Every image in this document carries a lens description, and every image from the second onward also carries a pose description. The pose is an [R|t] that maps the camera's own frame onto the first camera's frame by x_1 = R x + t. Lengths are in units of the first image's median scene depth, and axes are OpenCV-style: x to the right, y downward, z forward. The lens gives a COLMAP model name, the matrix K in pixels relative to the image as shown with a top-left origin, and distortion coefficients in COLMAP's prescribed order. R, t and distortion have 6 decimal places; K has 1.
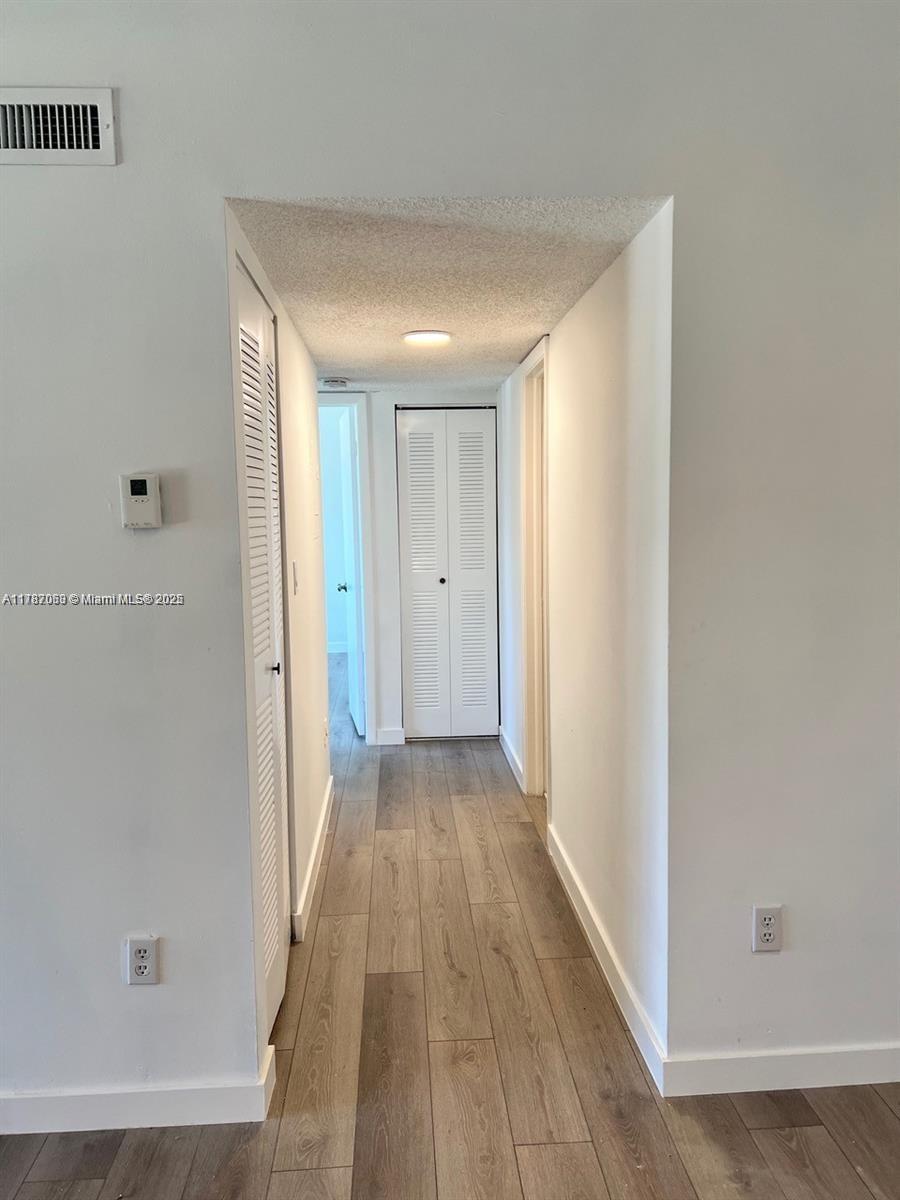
lens RADIAL K [[872.7, 0, 450.0], [0, 872.7, 600.0], [0, 0, 1]] dist [0.008463, -0.002917]
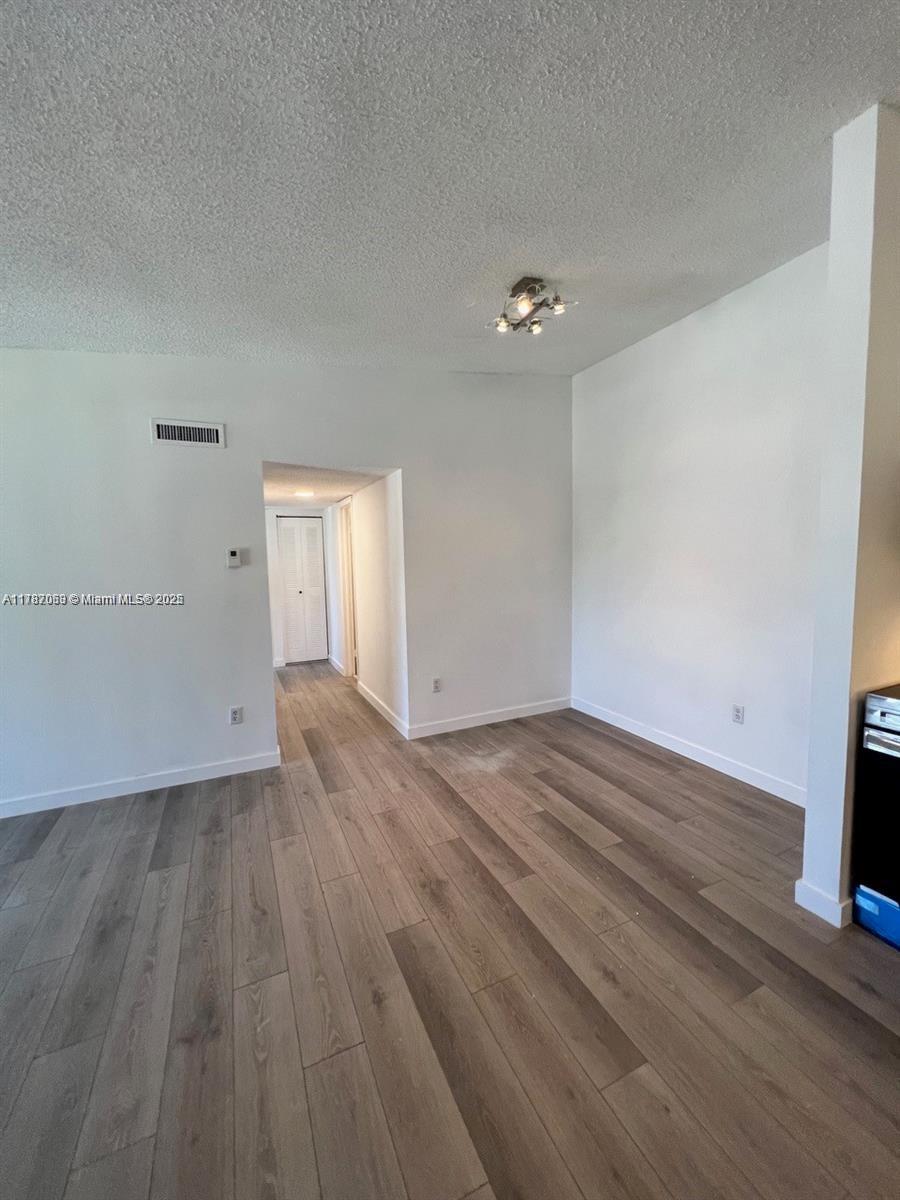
lens RADIAL K [[467.0, 0, 441.5], [0, 467.0, 600.4], [0, 0, 1]] dist [-0.001239, -0.000159]
pose [[0.936025, -0.035539, 0.350135, -0.204662], [0.042624, 0.999012, -0.012546, 0.066605], [-0.349343, 0.026667, 0.936615, -0.604017]]
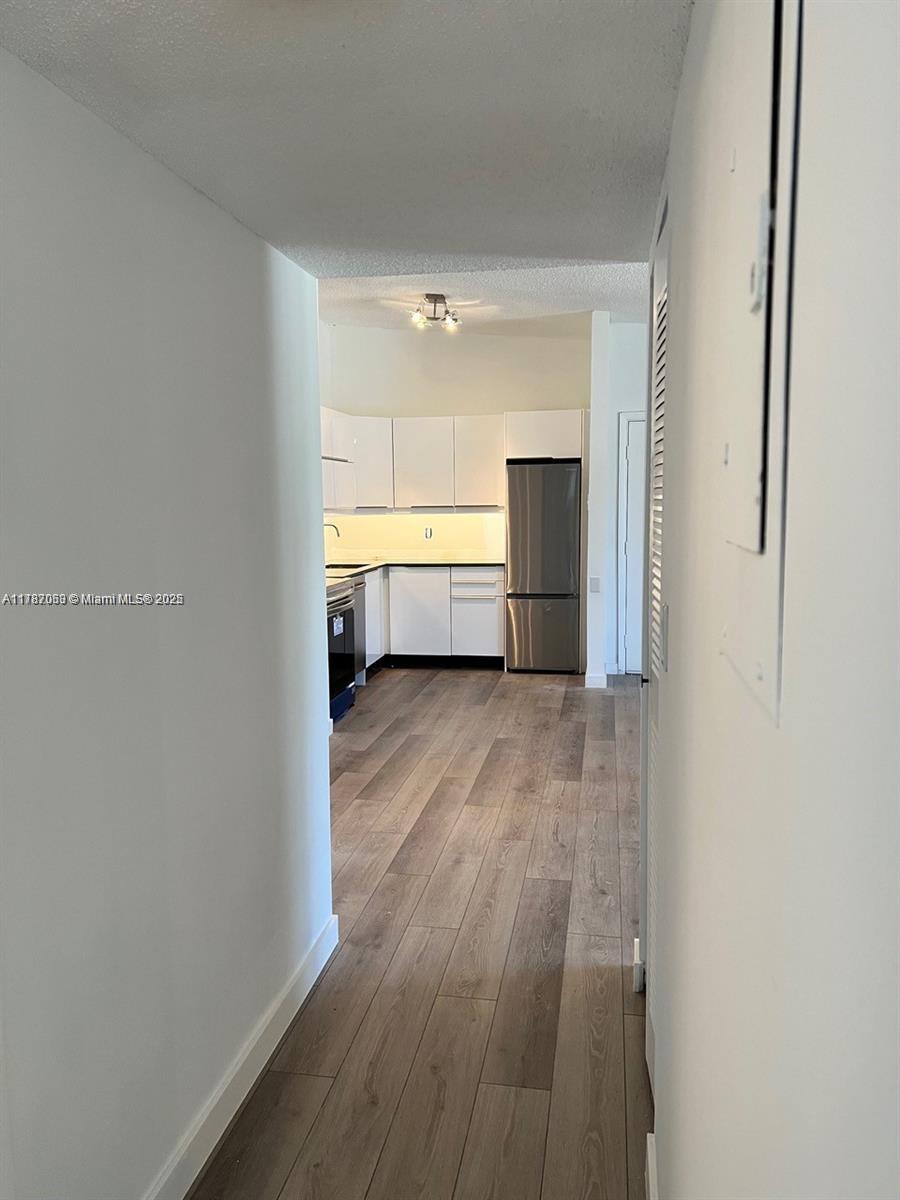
lens RADIAL K [[872.7, 0, 450.0], [0, 872.7, 600.0], [0, 0, 1]] dist [0.008463, -0.002917]
pose [[-0.970303, 0.005144, 0.241839, -0.227360], [0.057676, 0.975860, 0.210646, -0.200454], [-0.234918, 0.218339, -0.947176, 1.889975]]
